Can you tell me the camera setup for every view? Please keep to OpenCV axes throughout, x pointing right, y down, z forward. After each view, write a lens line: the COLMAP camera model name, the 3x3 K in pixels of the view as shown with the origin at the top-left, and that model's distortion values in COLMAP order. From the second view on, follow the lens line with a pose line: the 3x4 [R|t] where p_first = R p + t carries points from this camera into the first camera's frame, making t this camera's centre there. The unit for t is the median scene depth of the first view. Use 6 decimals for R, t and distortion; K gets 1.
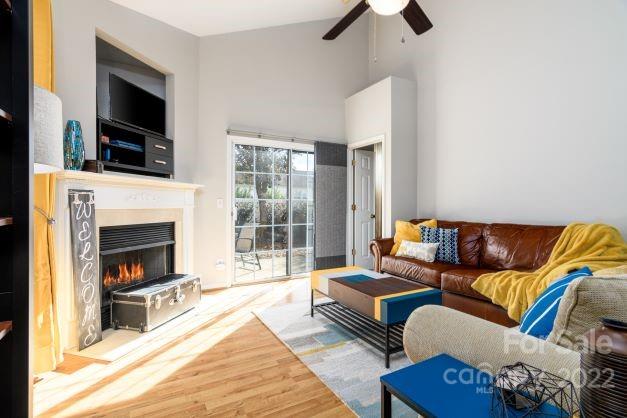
lens RADIAL K [[298.7, 0, 313.5], [0, 298.7, 209.0], [0, 0, 1]] dist [0.001500, 0.000228]
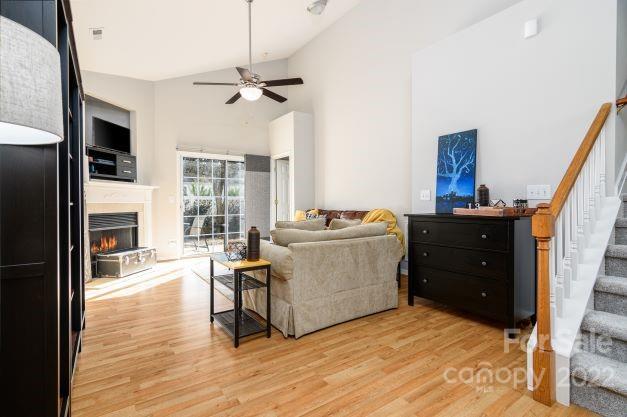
lens RADIAL K [[298.7, 0, 313.5], [0, 298.7, 208.5], [0, 0, 1]] dist [0.001500, 0.000228]
pose [[0.995424, -0.008364, 0.095188, 0.256118], [0.007774, 0.999948, 0.006561, 0.022430], [-0.095238, -0.005791, 0.995438, -0.544343]]
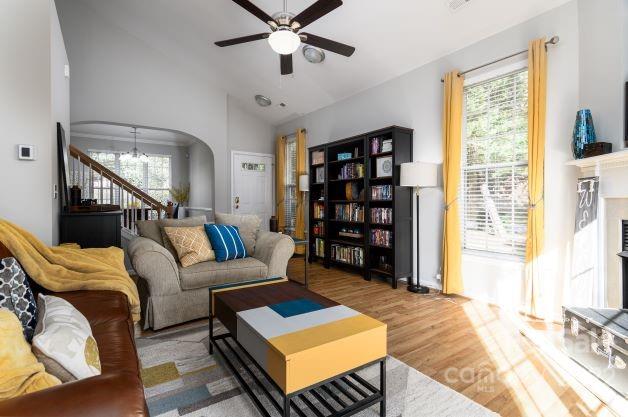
lens RADIAL K [[302.5, 0, 314.0], [0, 302.5, 208.5], [0, 0, 1]] dist [0.000013, -0.000009]
pose [[-0.996346, -0.002097, -0.085381, 0.131842], [-0.004431, 0.999622, 0.027150, 0.009278], [0.085291, 0.027429, -0.995978, 1.268556]]
